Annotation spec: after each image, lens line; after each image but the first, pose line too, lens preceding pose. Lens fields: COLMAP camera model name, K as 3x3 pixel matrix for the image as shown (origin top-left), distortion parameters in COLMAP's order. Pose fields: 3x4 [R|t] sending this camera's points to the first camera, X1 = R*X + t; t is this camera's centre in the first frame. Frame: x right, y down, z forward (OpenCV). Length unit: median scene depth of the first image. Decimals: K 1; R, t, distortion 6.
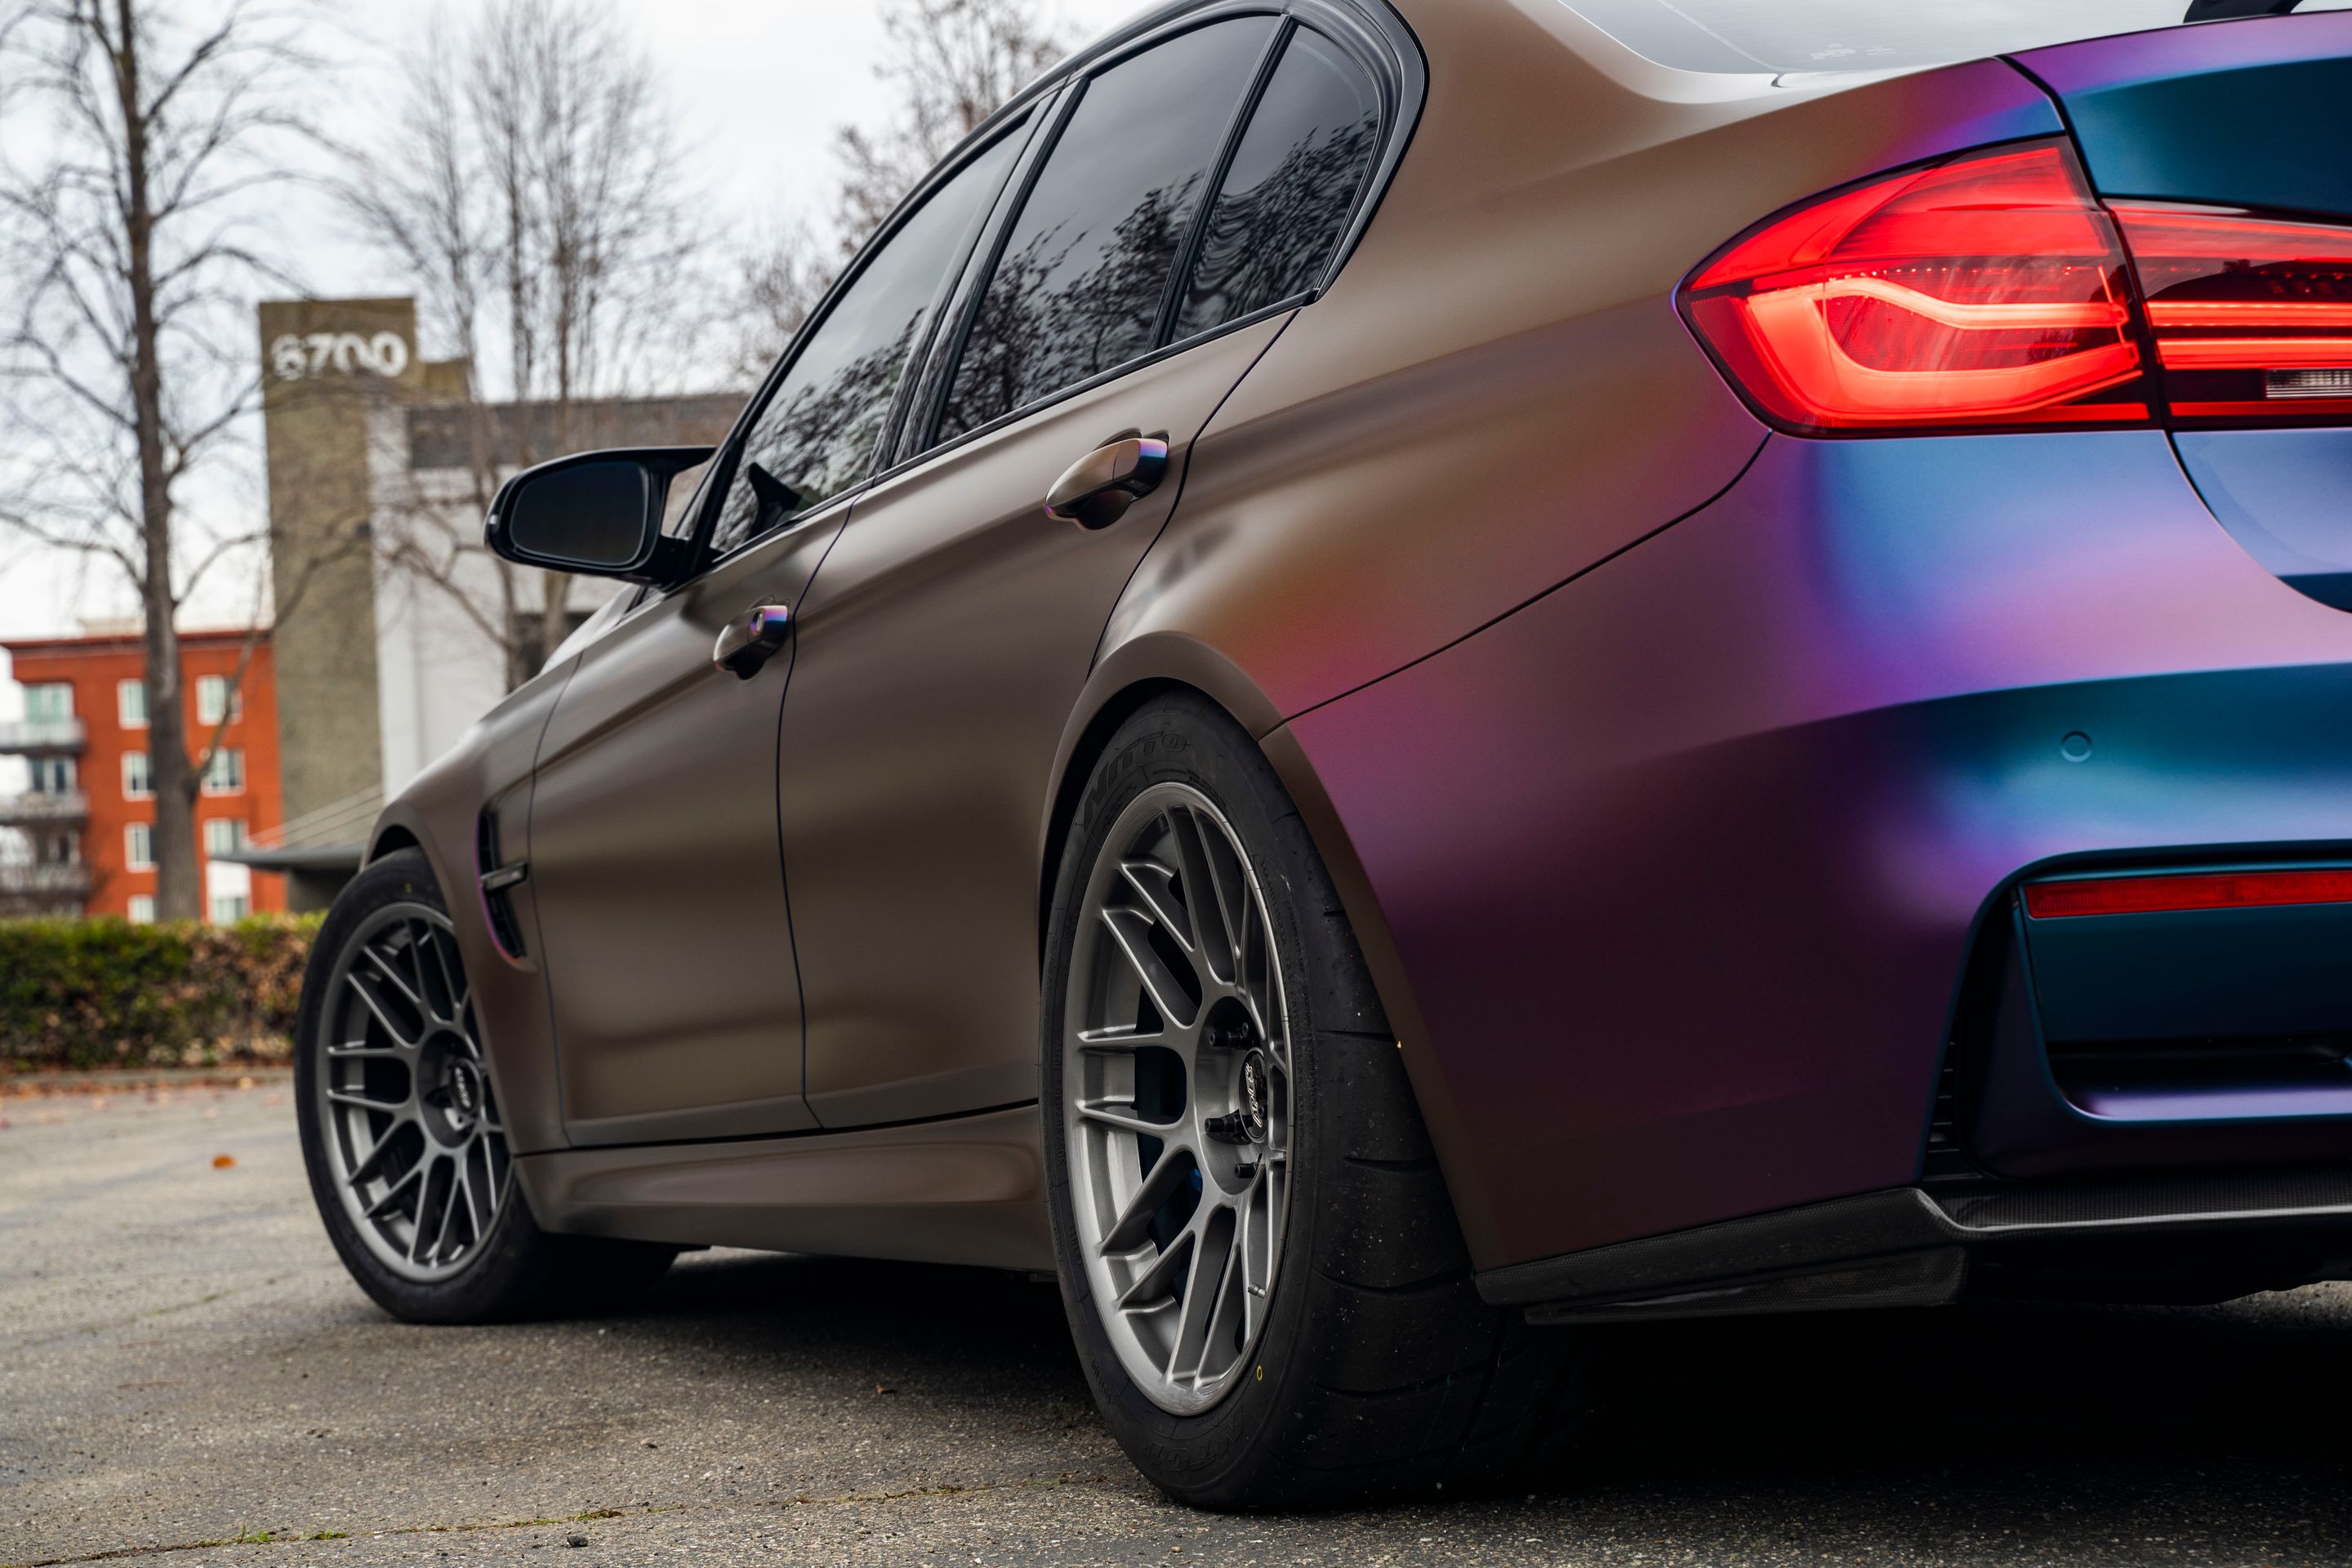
lens RADIAL K [[4832.7, 0, 1199.3], [0, 4832.7, 802.0], [0, 0, 1]] dist [0.293938, 0.000000]
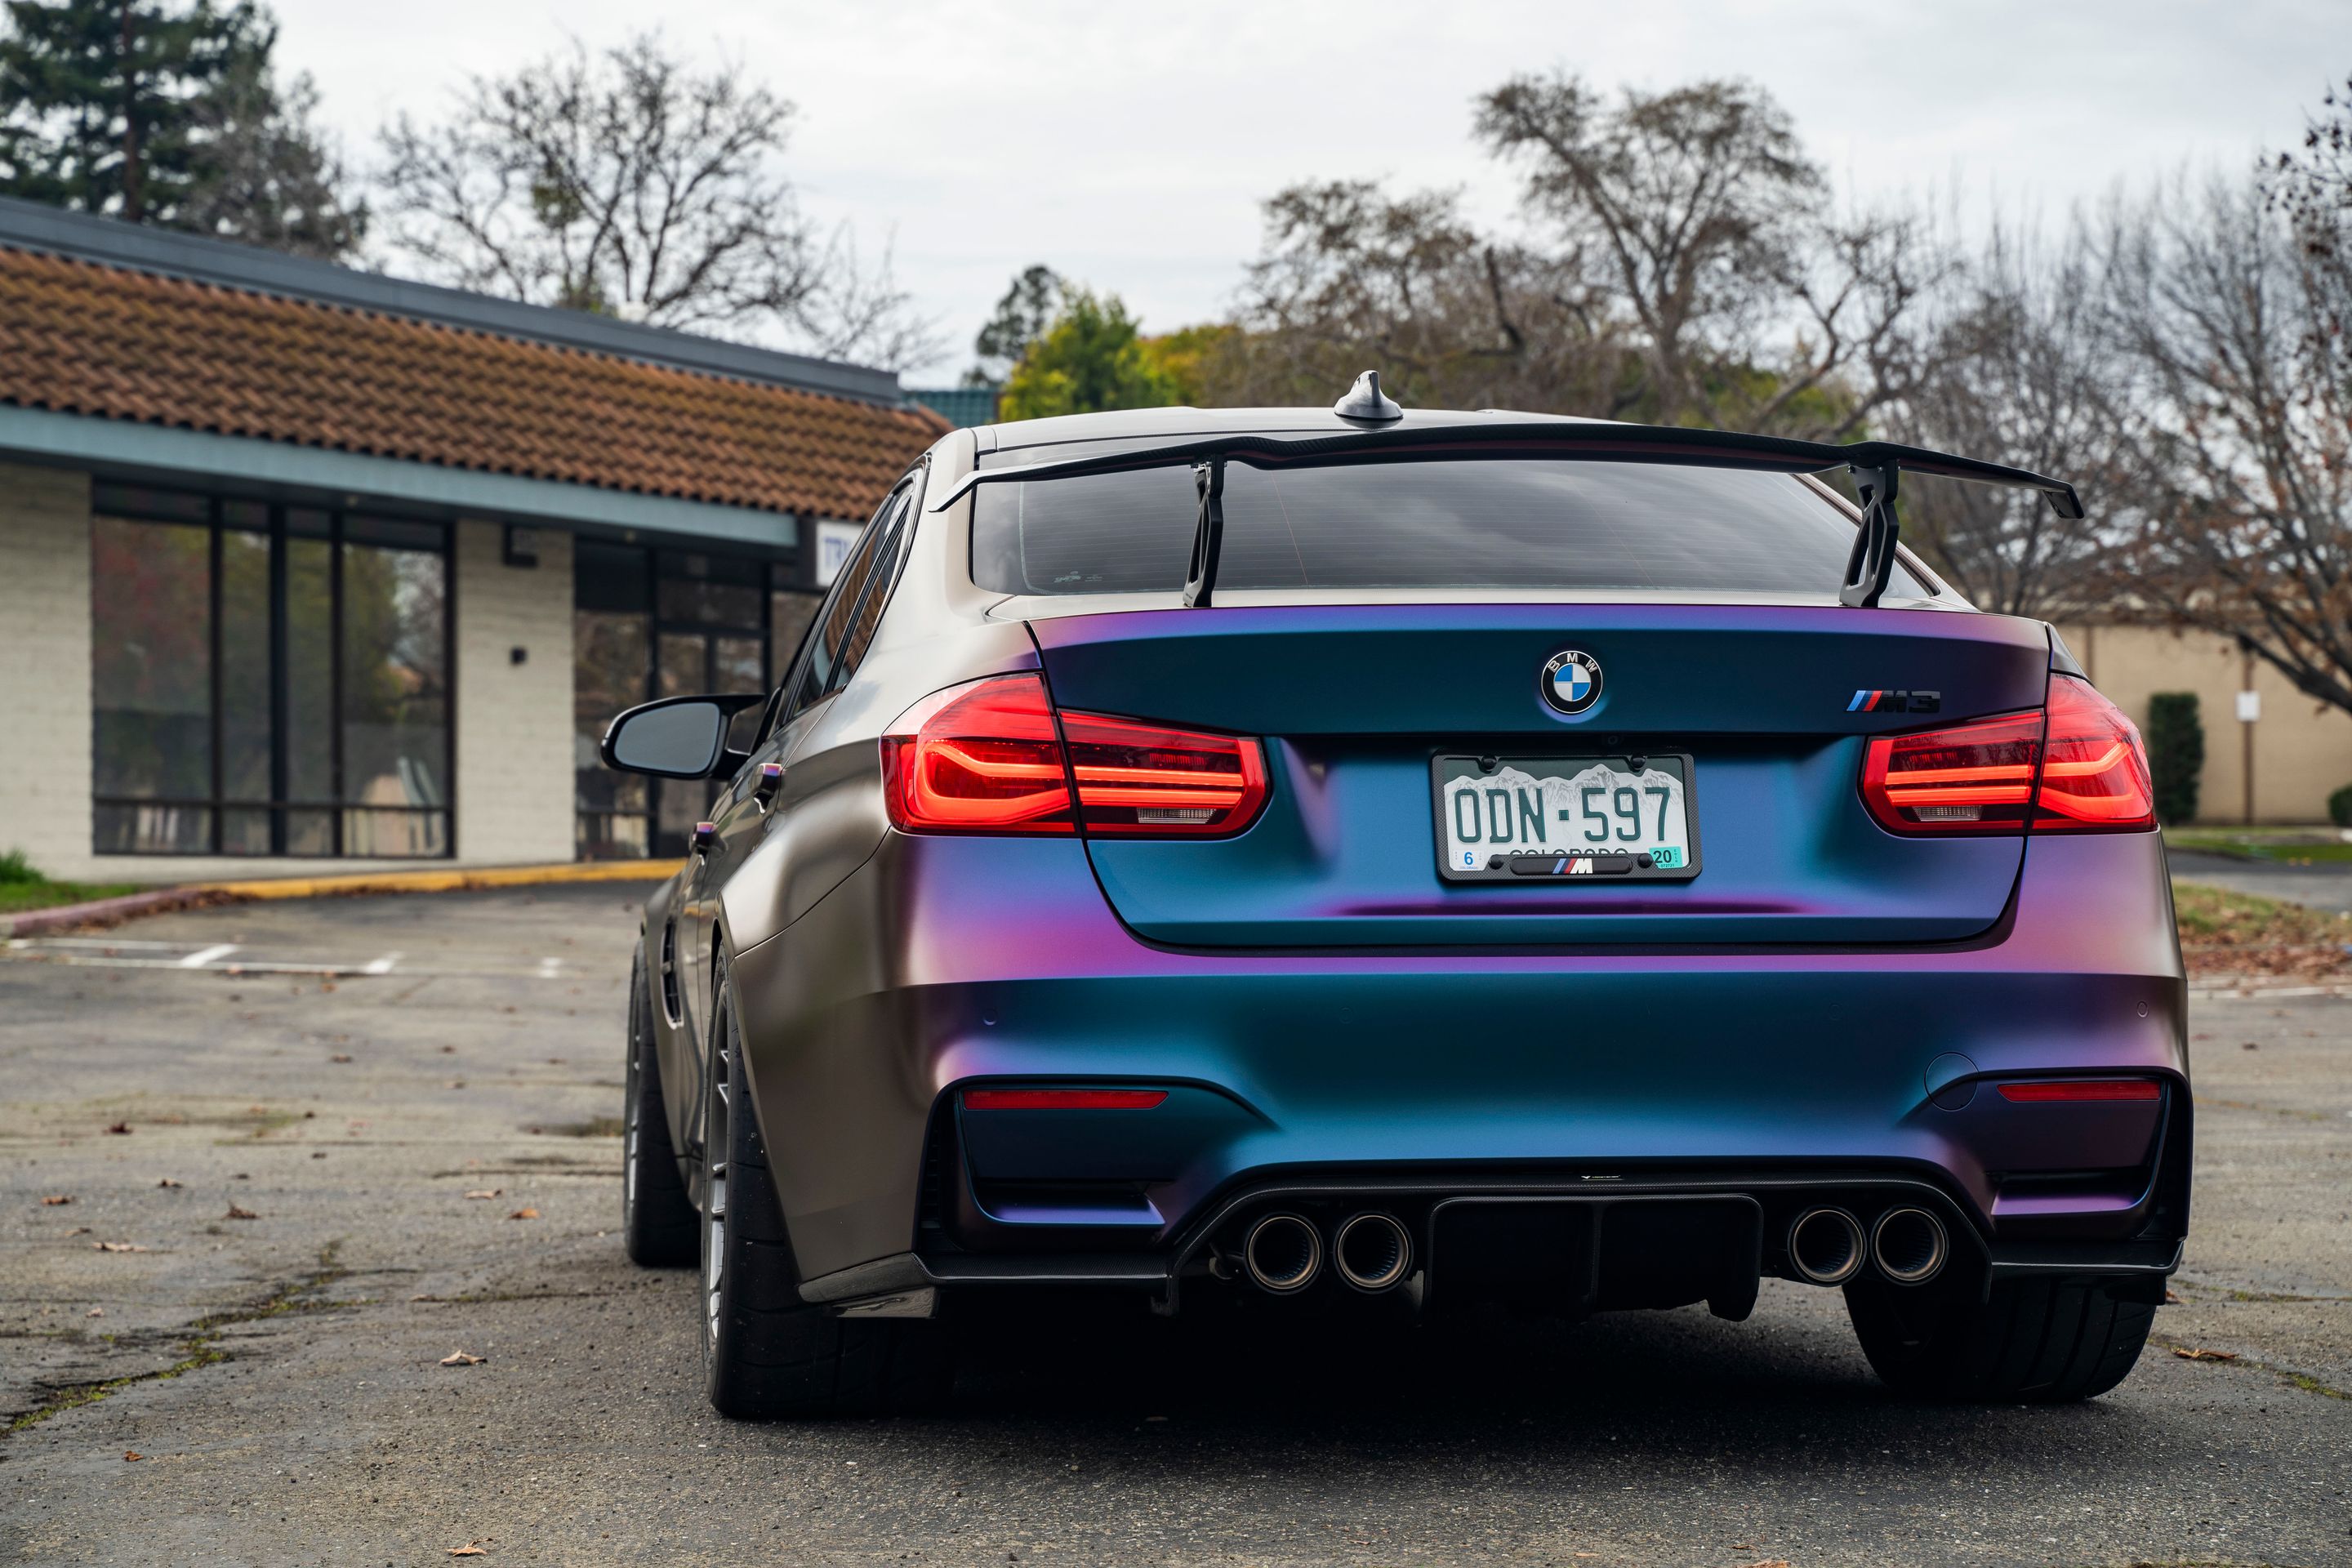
lens RADIAL K [[4832.7, 0, 1170.0], [0, 4832.7, 776.3], [0, 0, 1]] dist [0.293938, 0.000000]
pose [[0.971474, 0.037337, -0.234188, 0.308830], [-0.035970, 0.999302, 0.010107, -0.056395], [0.234402, -0.001395, 0.972139, -0.346446]]
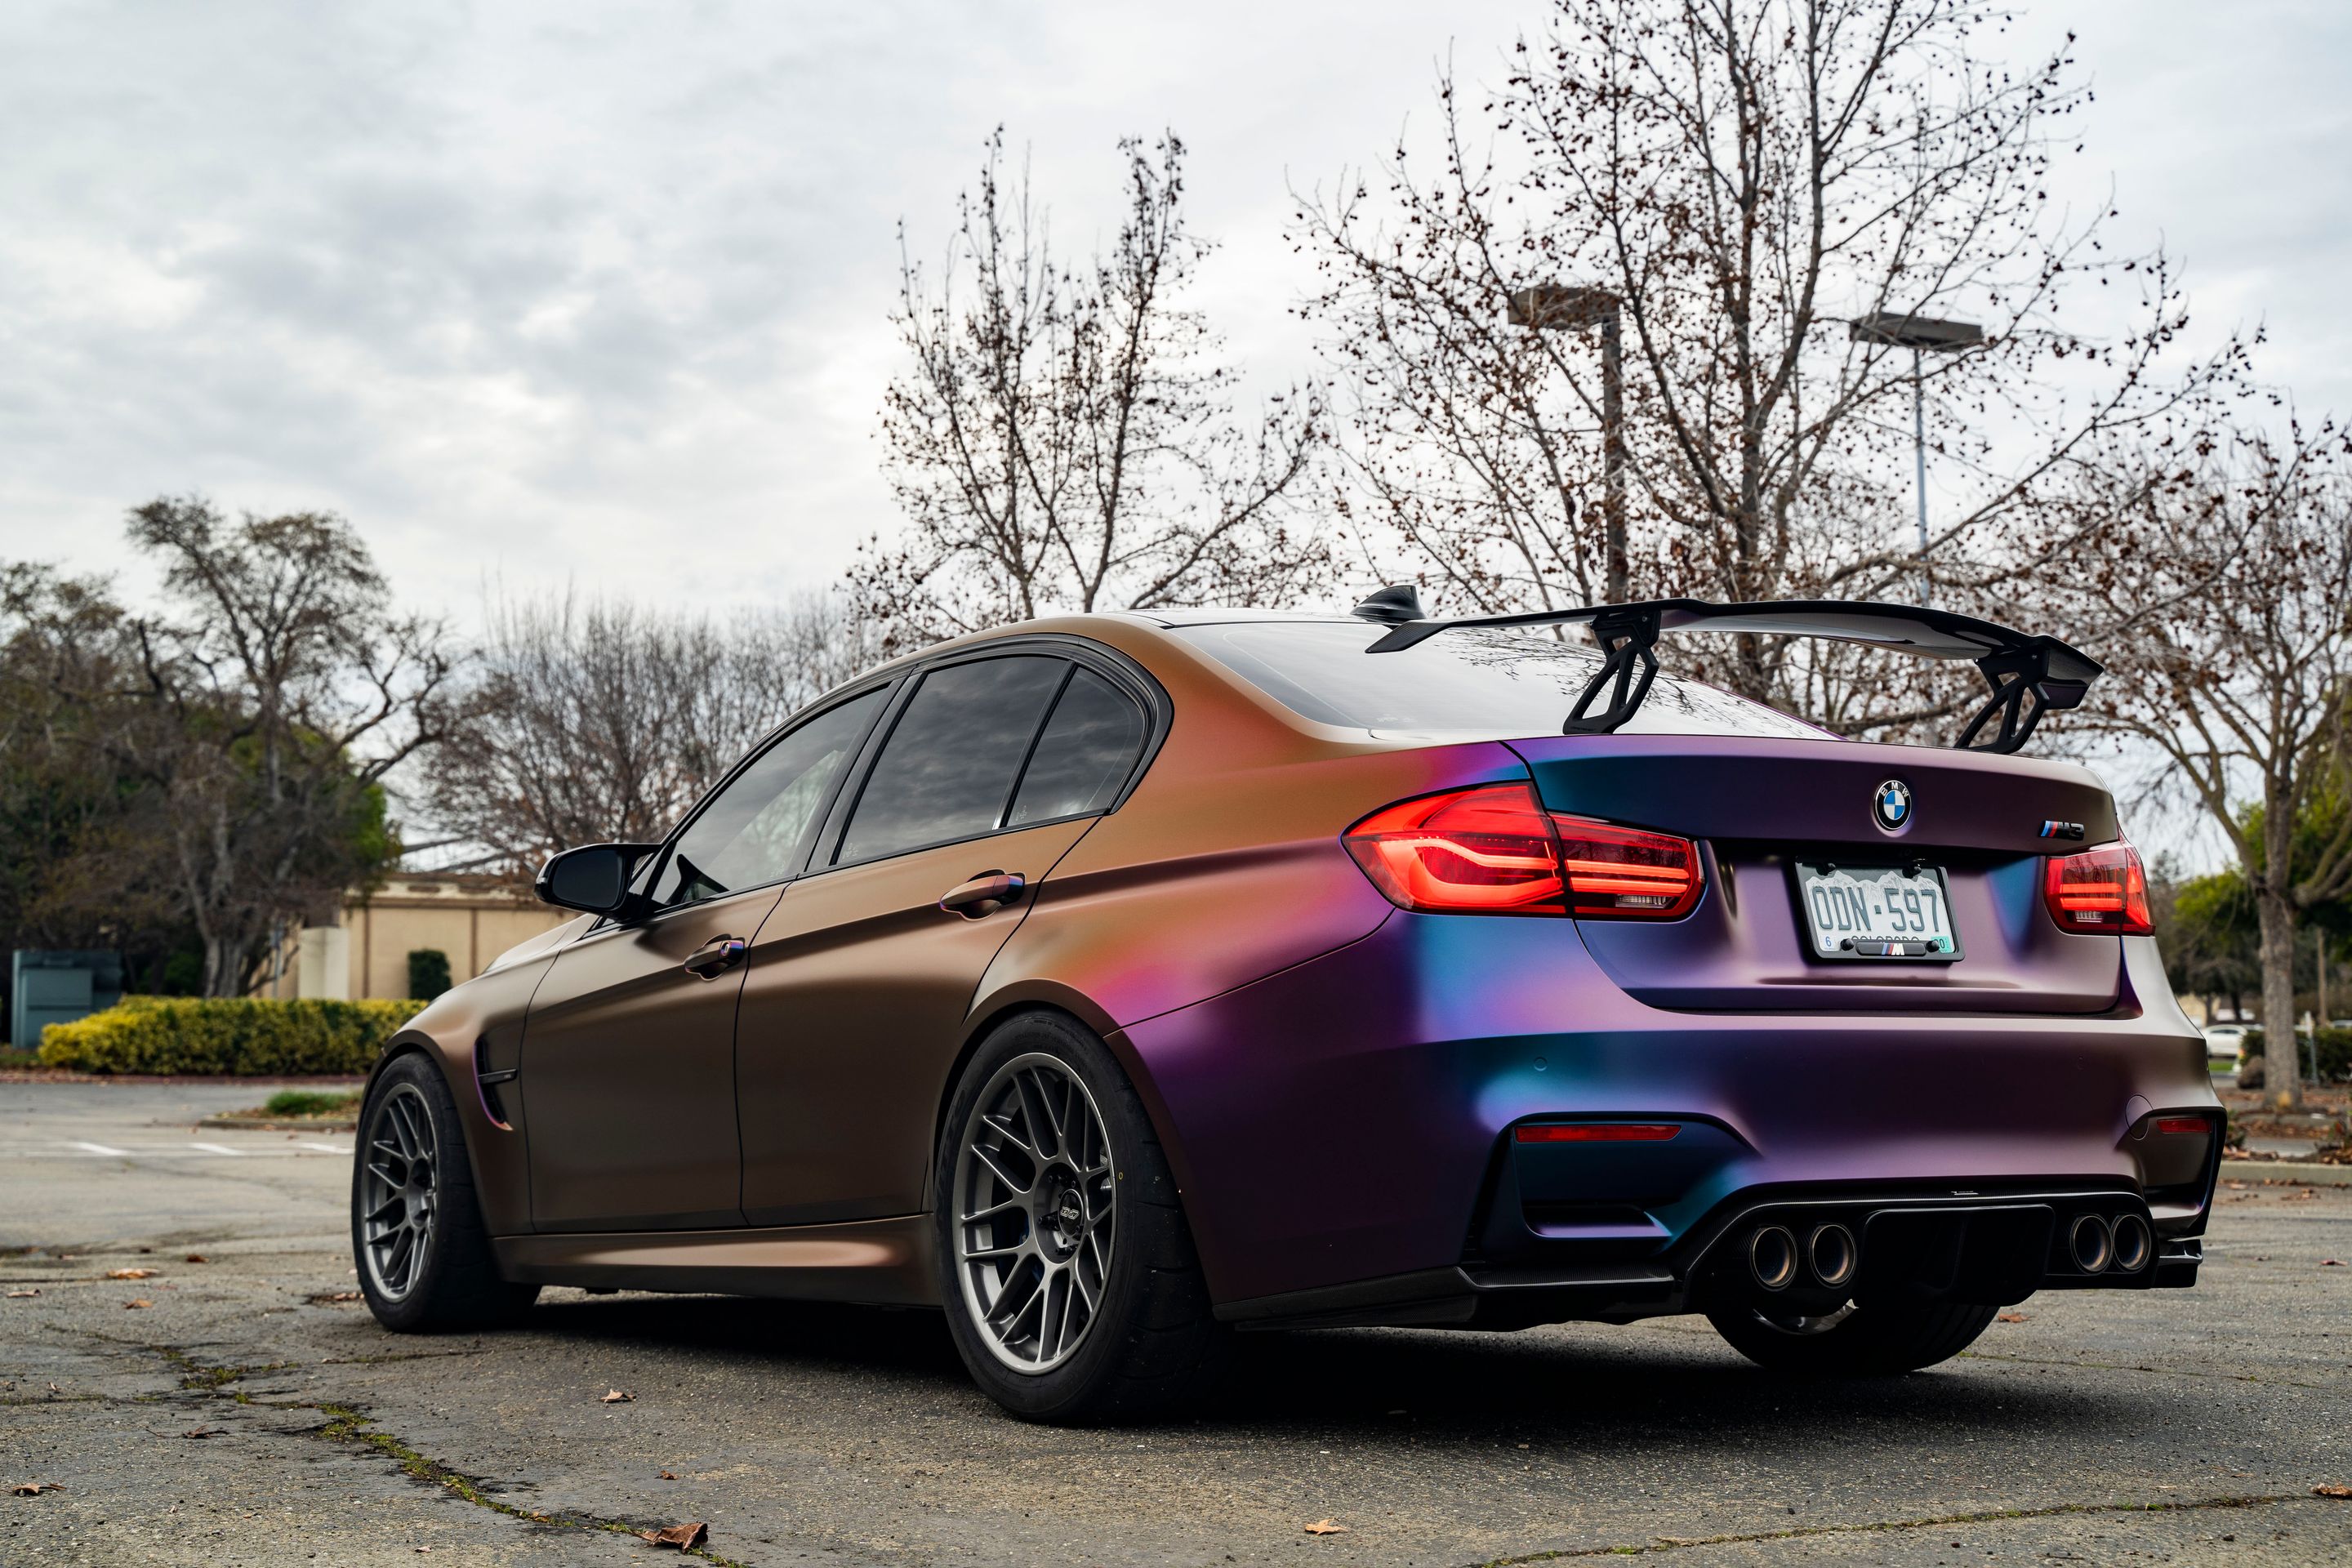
lens RADIAL K [[3257.6, 0, 1176.2], [0, 3257.6, 784.5], [0, 0, 1]] dist [0.091181, 0.000000]
pose [[0.978841, 0.057776, 0.196297, -0.126912], [-0.042681, 0.995858, -0.080277, -0.005355], [-0.200122, 0.070200, 0.977253, -0.187422]]
